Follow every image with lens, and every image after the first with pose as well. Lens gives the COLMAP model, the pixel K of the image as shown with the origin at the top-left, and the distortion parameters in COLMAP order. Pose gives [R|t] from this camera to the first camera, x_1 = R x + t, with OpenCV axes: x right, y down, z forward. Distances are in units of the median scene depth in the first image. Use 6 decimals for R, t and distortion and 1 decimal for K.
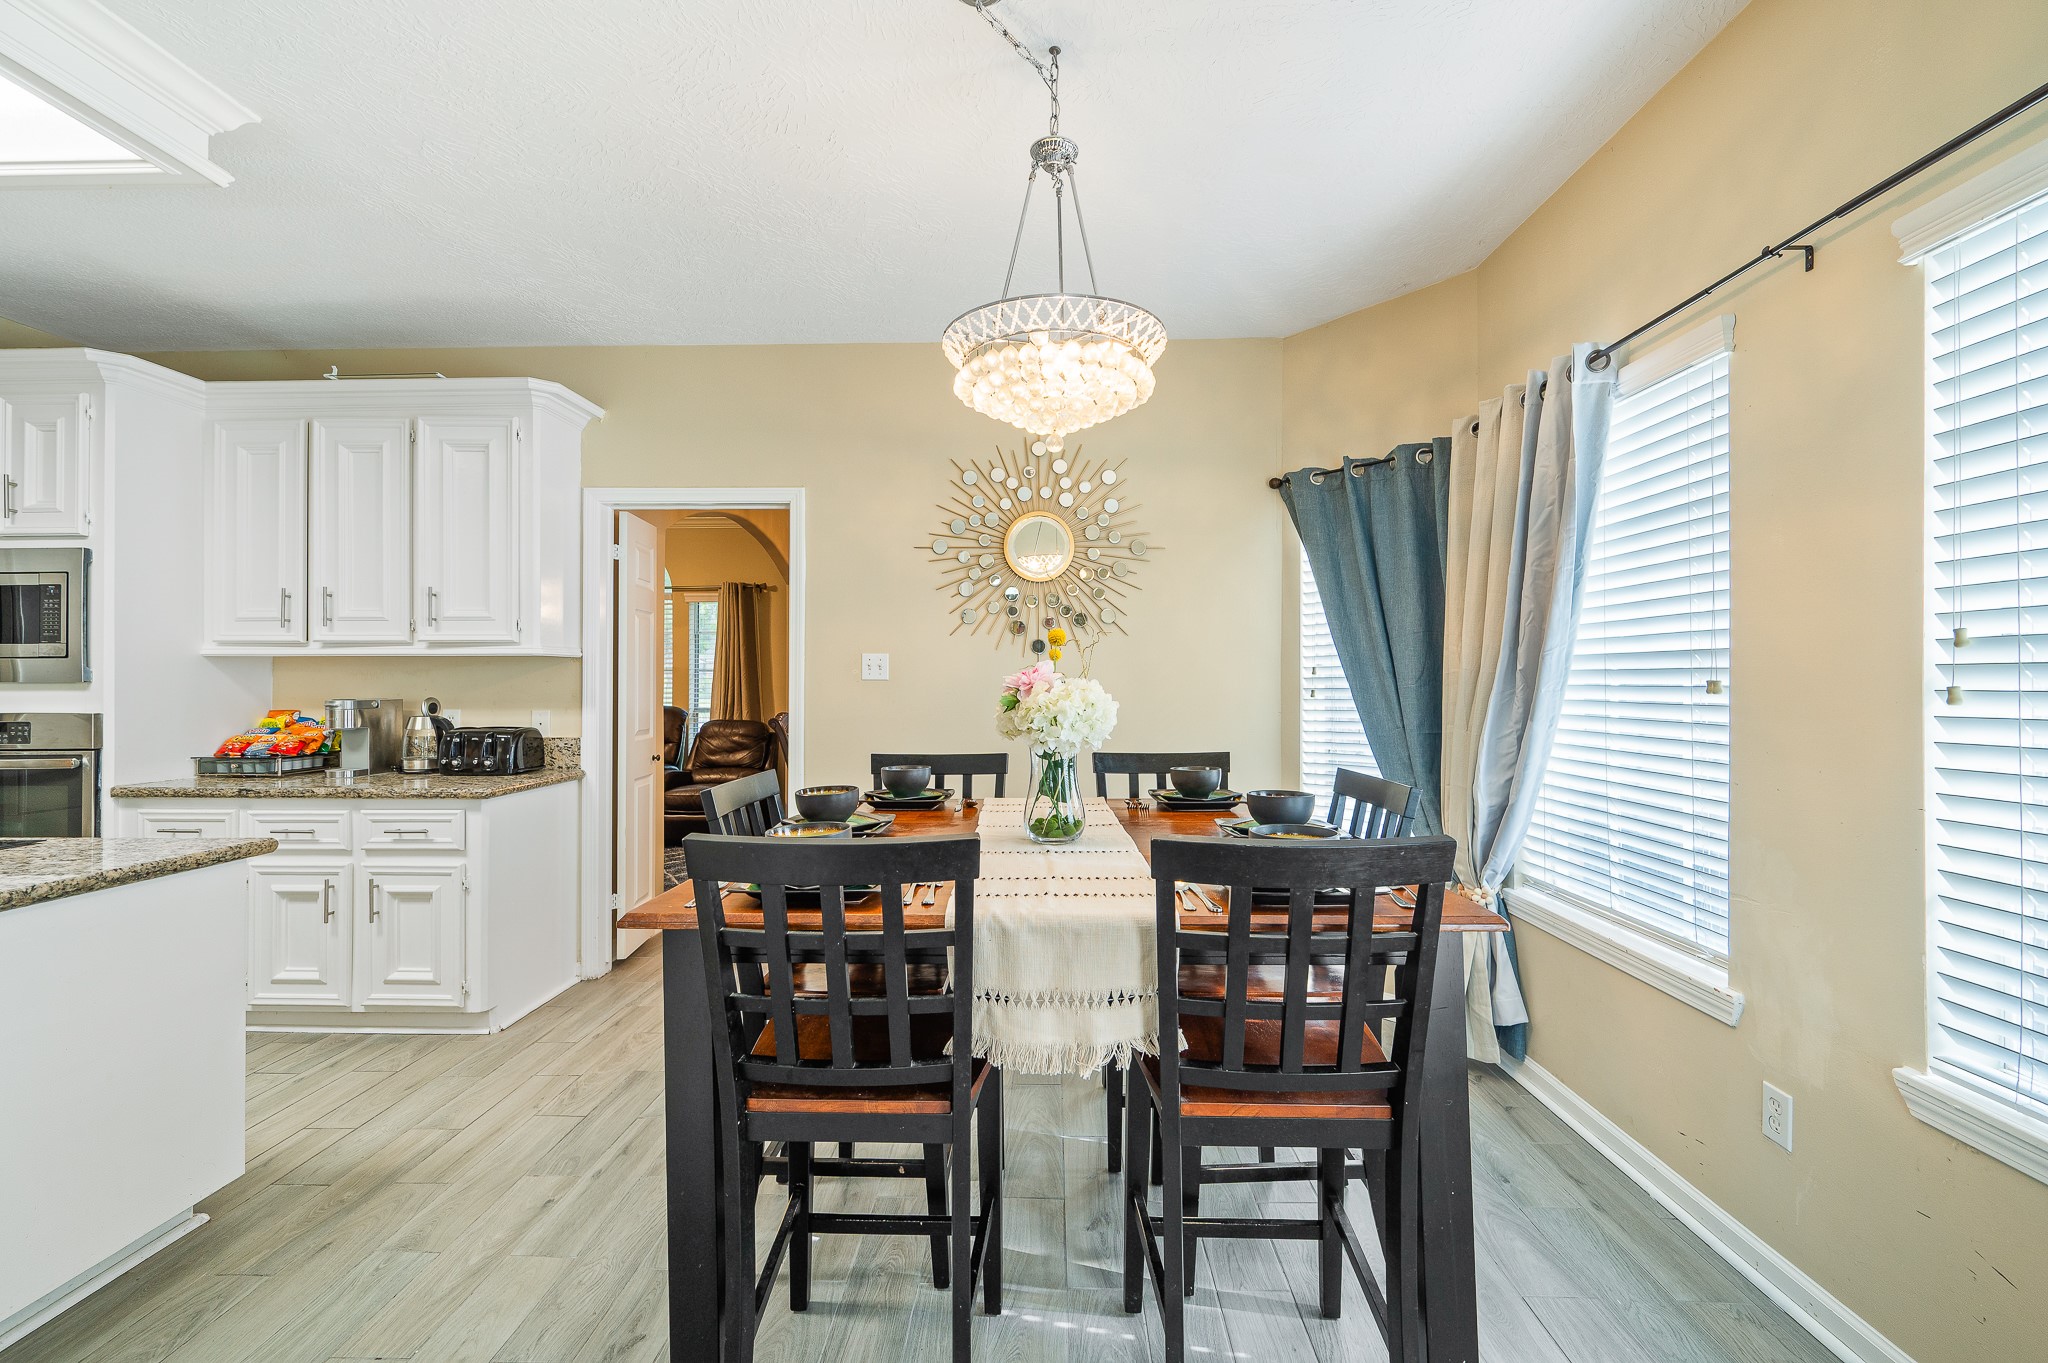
lens RADIAL K [[864.3, 0, 1028.5], [0, 864.3, 680.5], [0, 0, 1]] dist [-0.000319, -0.000243]
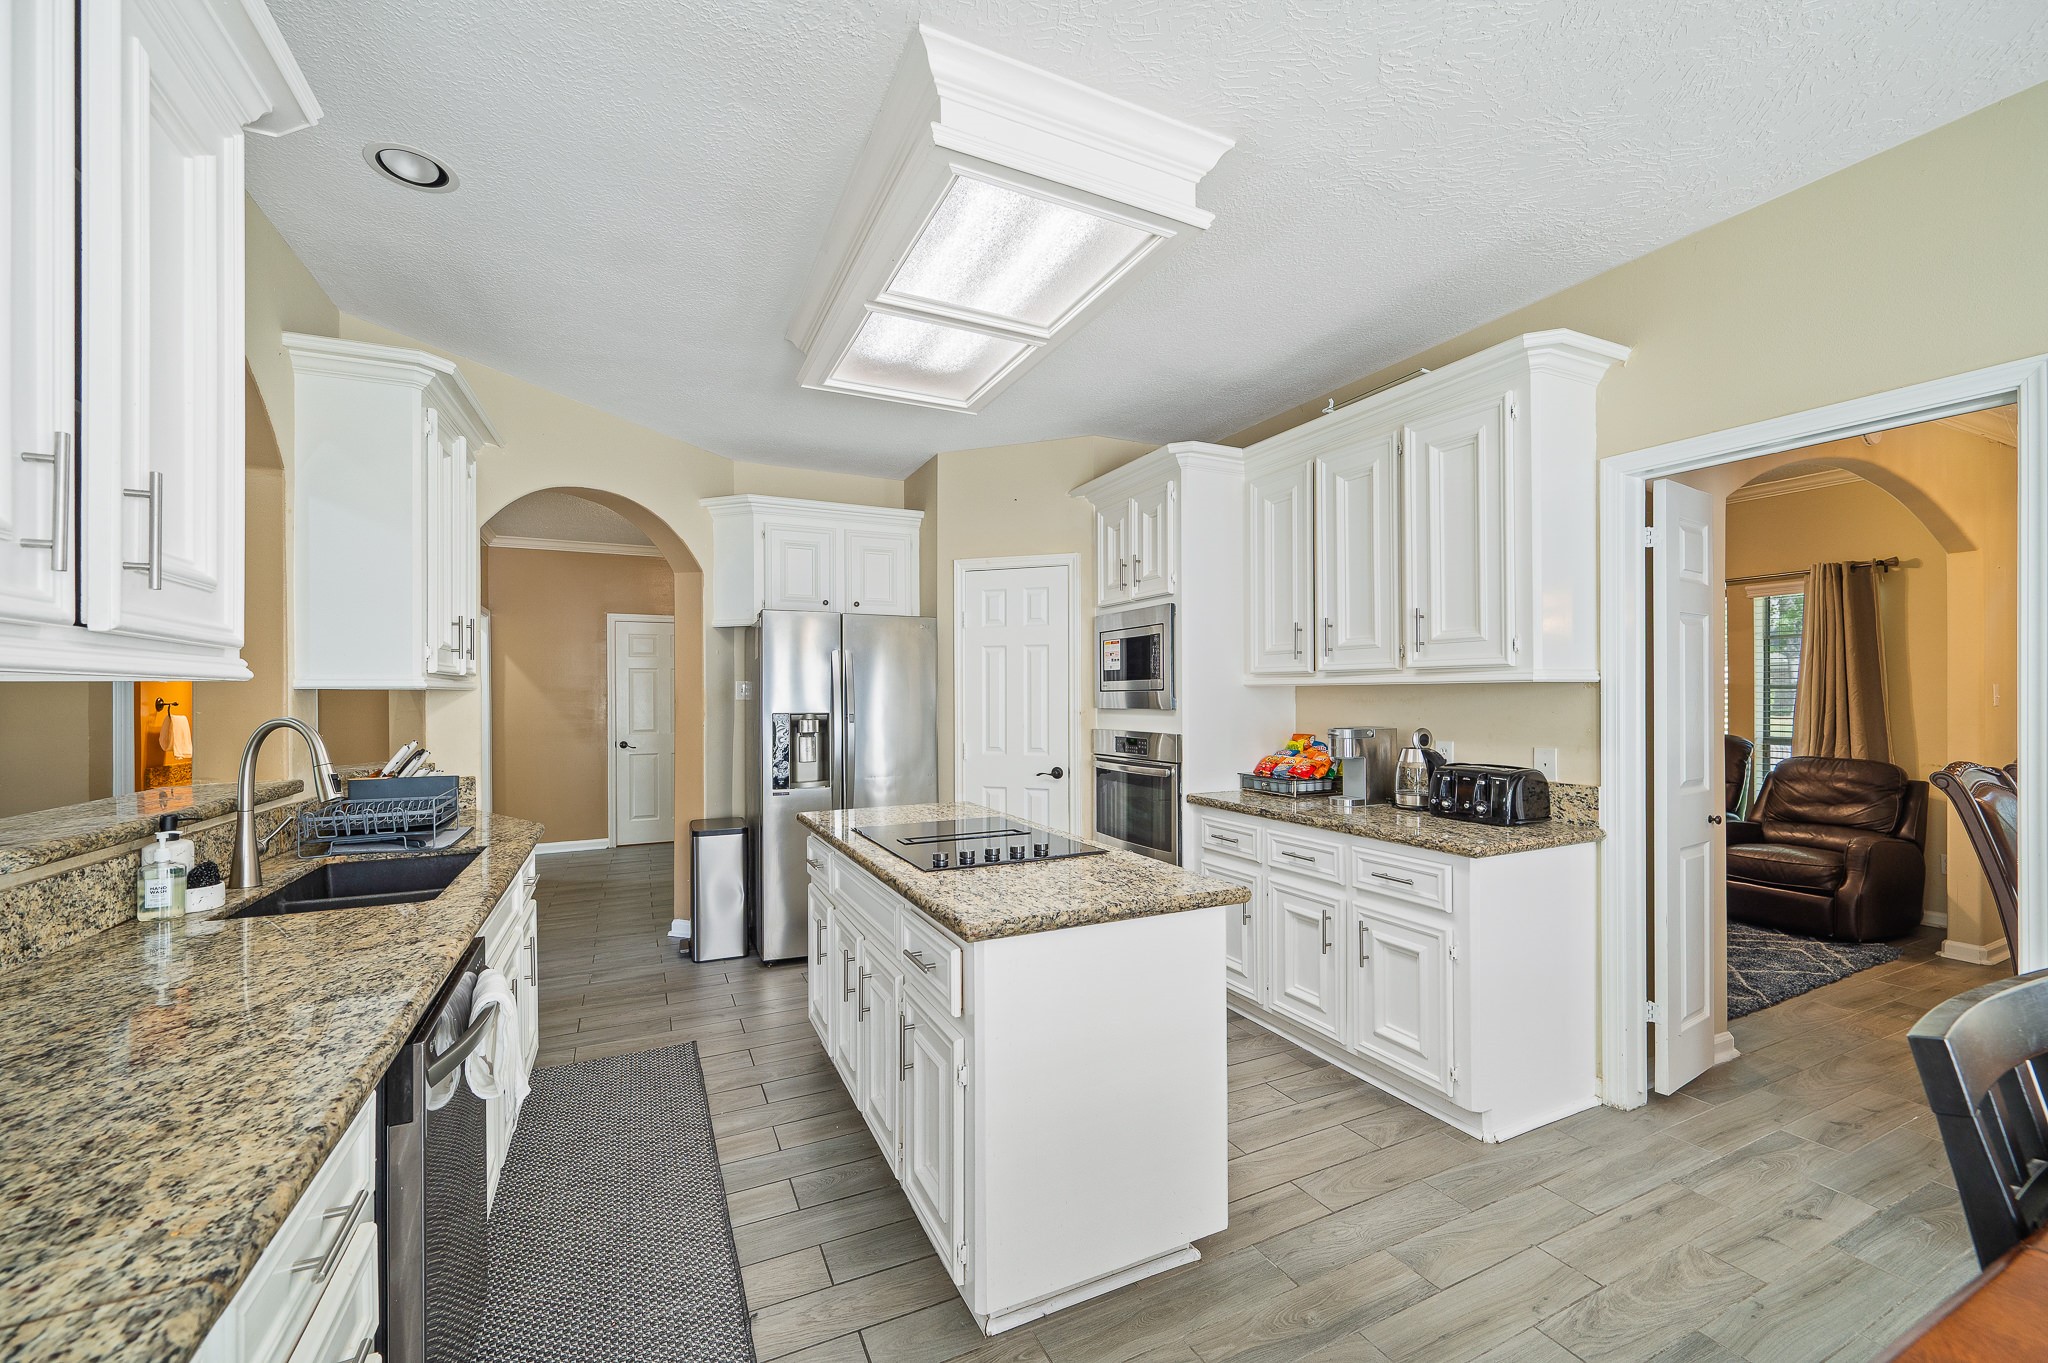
lens RADIAL K [[815.9, 0, 1026.9], [0, 815.9, 687.5], [0, 0, 1]] dist [0.000319, -0.000420]
pose [[0.462117, -0.008181, -0.886781, -0.117820], [0.003606, 0.999967, -0.007346, -0.019445], [0.886812, 0.000197, 0.462131, 0.230839]]
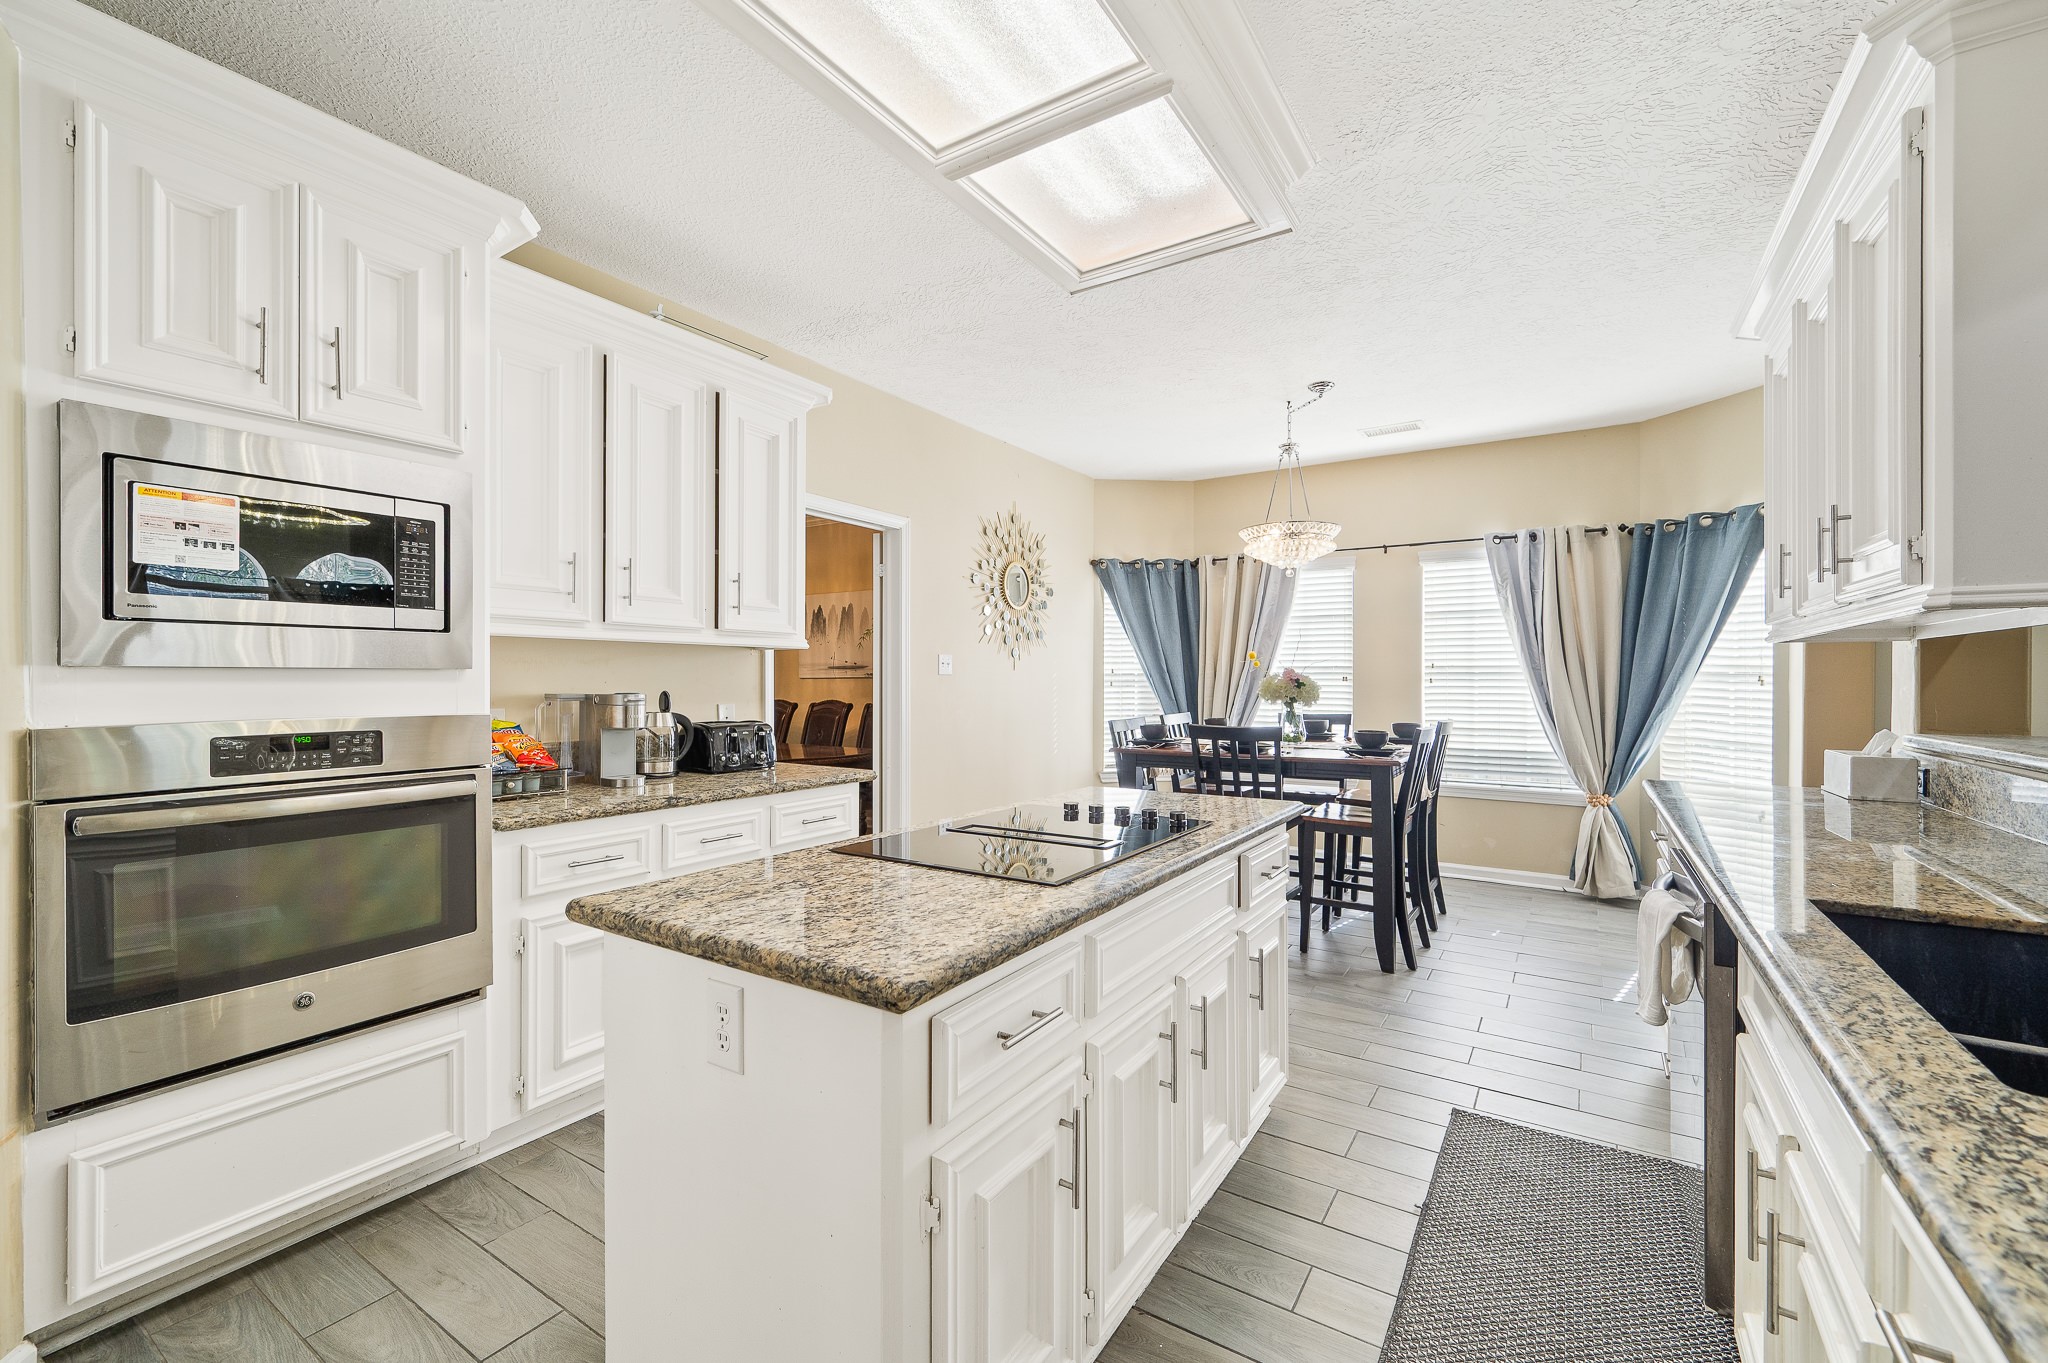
lens RADIAL K [[841.0, 0, 1026.7], [0, 841.0, 683.4], [0, 0, 1]] dist [-0.001178, 0.000075]
pose [[0.523266, -0.001347, 0.852168, -1.273802], [-0.002888, 0.999990, 0.003354, 0.008894], [-0.852165, -0.004216, 0.523257, 0.243983]]
